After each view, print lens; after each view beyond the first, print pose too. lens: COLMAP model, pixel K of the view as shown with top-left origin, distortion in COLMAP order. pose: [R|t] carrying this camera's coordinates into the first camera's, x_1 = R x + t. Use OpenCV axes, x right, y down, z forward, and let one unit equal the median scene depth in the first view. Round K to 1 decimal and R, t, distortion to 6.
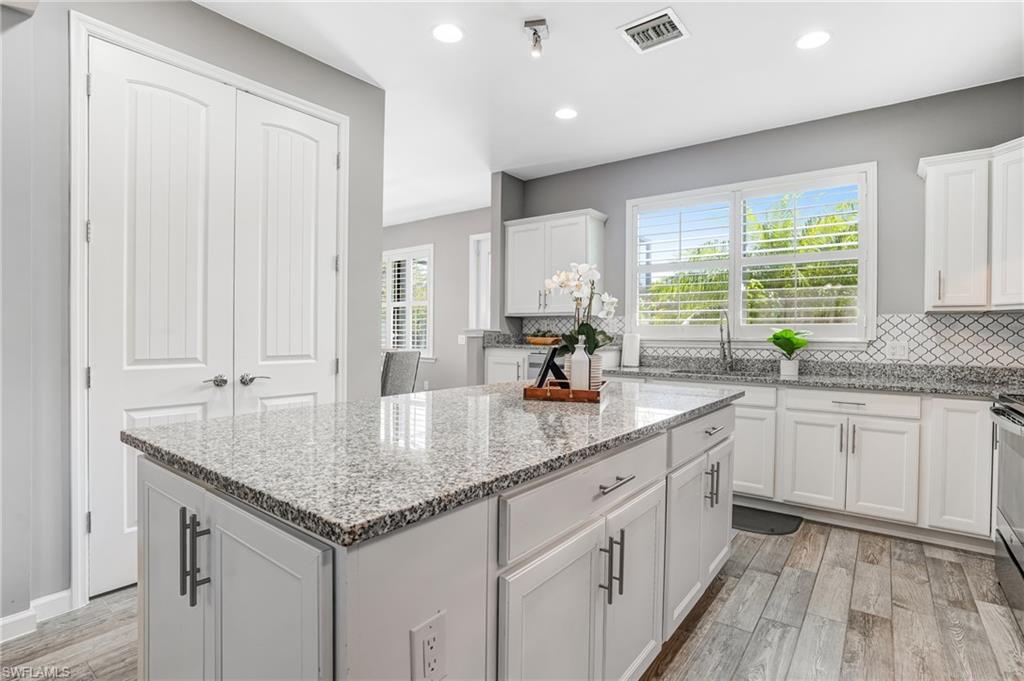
lens RADIAL K [[503.0, 0, 512.0], [0, 503.0, 340.5], [0, 0, 1]] dist [-0.044025, 0.000586]
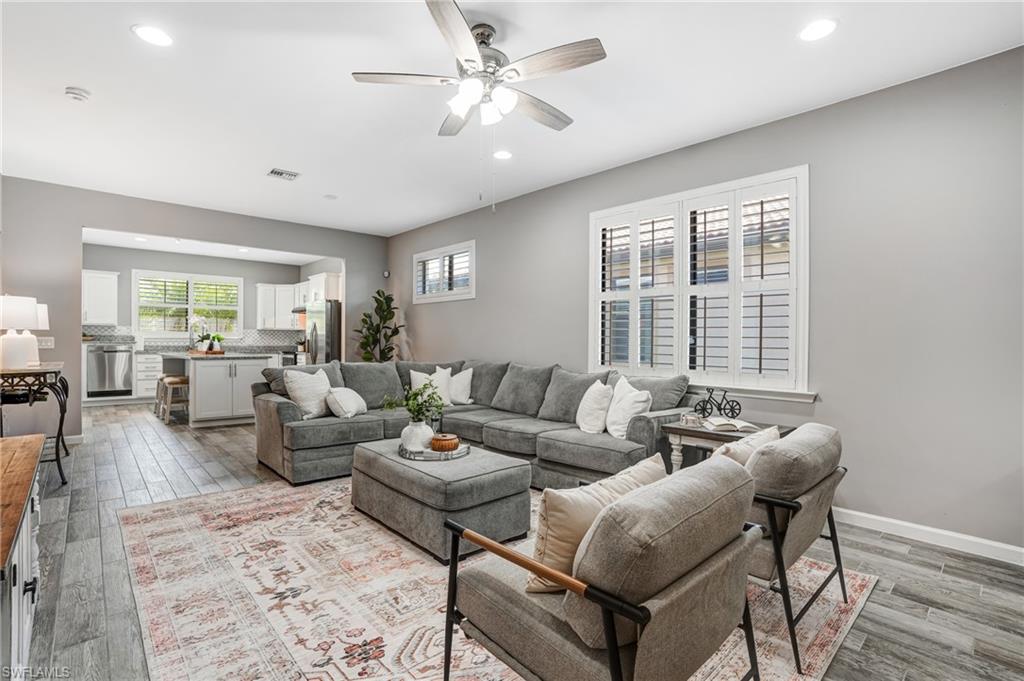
lens RADIAL K [[475.1, 0, 498.1], [0, 475.1, 341.6], [0, 0, 1]] dist [-0.054937, 0.022528]
pose [[0.188881, -0.011323, 0.981935, -1.833876], [0.002467, 0.999936, 0.011056, -0.007032], [-0.981997, 0.000334, 0.188897, -1.109773]]
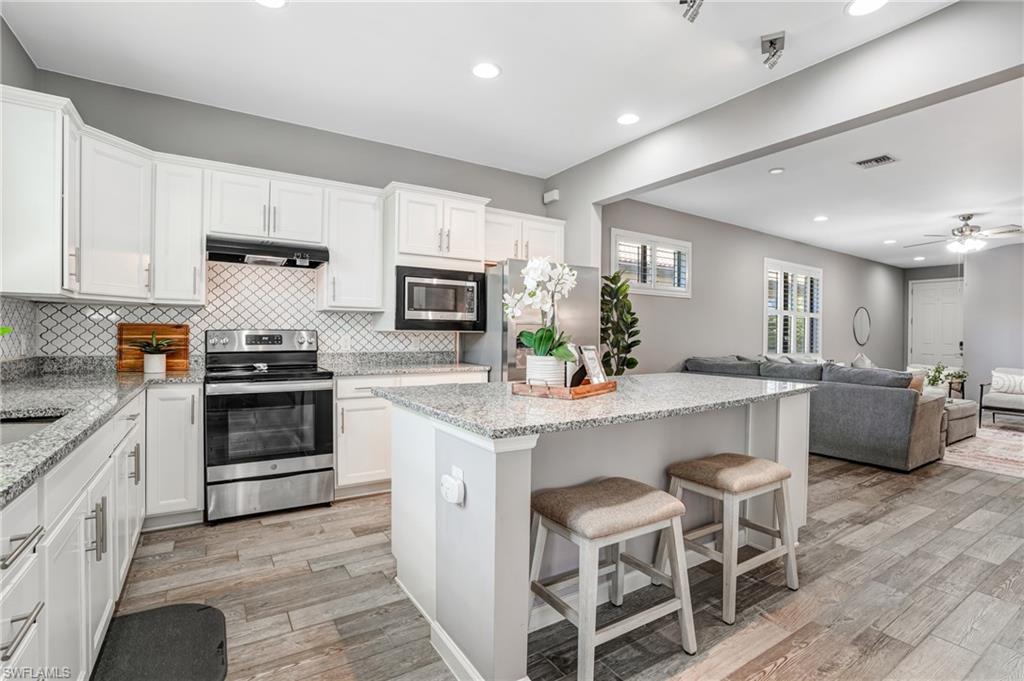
lens RADIAL K [[475.4, 0, 512.0], [0, 475.4, 340.5], [0, 0, 1]] dist [-0.060859, 0.020794]
pose [[-0.938955, -0.028478, 0.342859, -0.082147], [-0.020604, 0.999434, 0.026587, -0.018285], [-0.343423, 0.017899, -0.939010, 1.316593]]
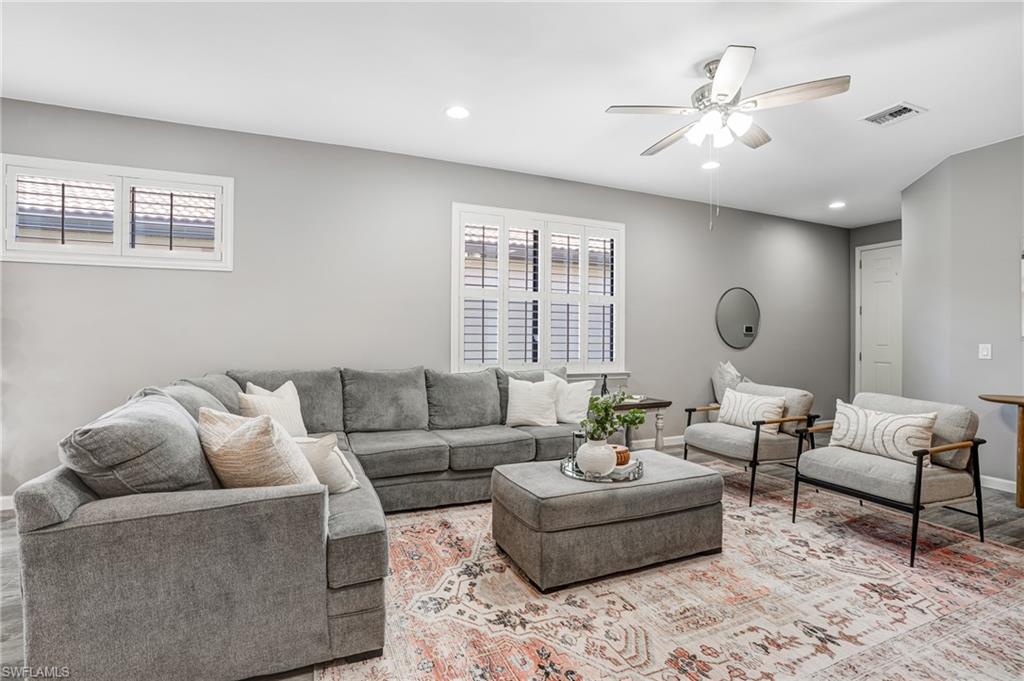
lens RADIAL K [[479.7, 0, 512.0], [0, 479.7, 340.5], [0, 0, 1]] dist [-0.070826, 0.023249]
pose [[-0.868031, -0.005186, 0.496484, -1.213624], [-0.003150, 0.999983, 0.004937, 0.003534], [-0.496501, 0.002722, -0.868032, -0.061030]]
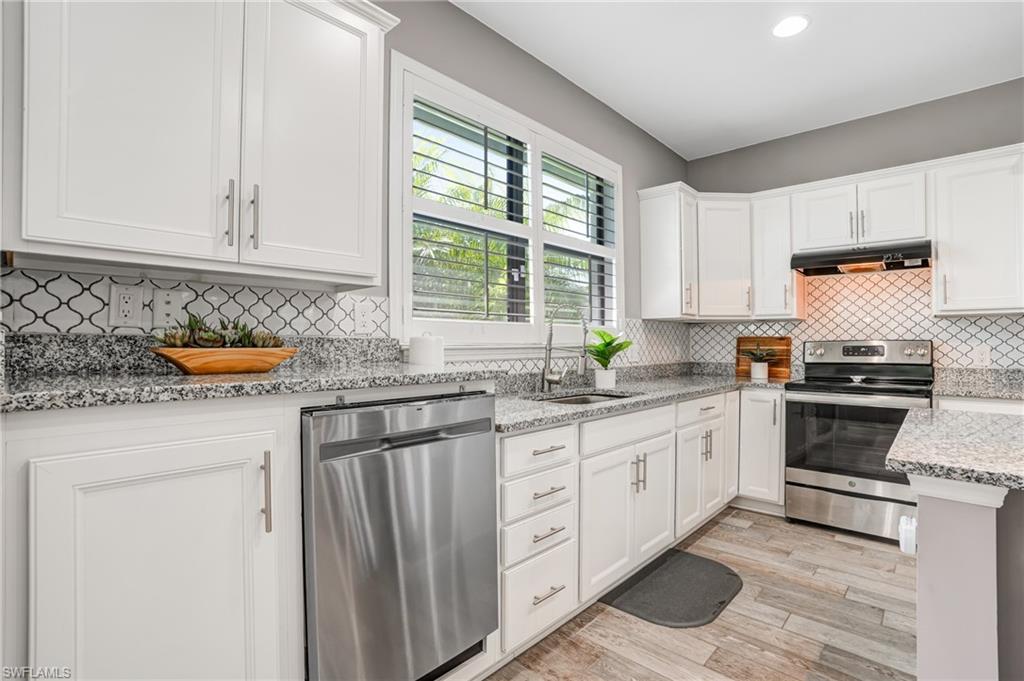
lens RADIAL K [[484.2, 0, 510.0], [0, 484.2, 339.0], [0, 0, 1]] dist [-0.057901, 0.022771]
pose [[0.098667, -0.003616, 0.995114, -0.271650], [0.009076, 0.999955, 0.002734, -0.015767], [-0.995079, 0.008762, 0.098696, 1.169914]]
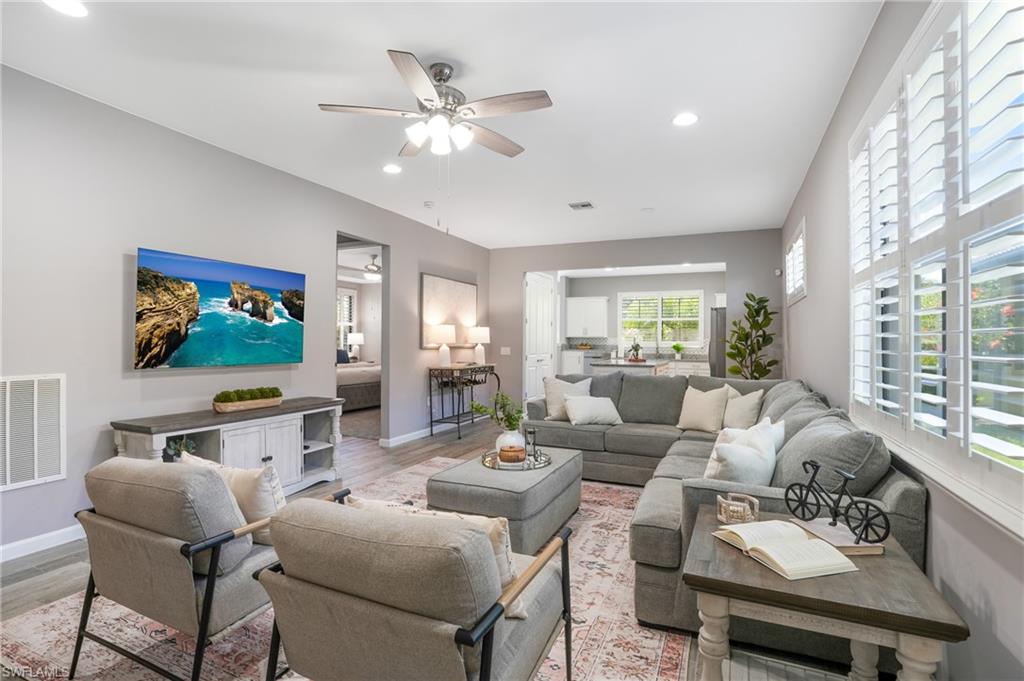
lens RADIAL K [[479.7, 0, 512.0], [0, 479.7, 340.5], [0, 0, 1]] dist [-0.070826, 0.023249]
pose [[0.973232, -0.001993, 0.229815, -1.184716], [0.004960, 0.999912, -0.012334, -0.011042], [-0.229770, 0.013143, 0.973156, -1.725695]]
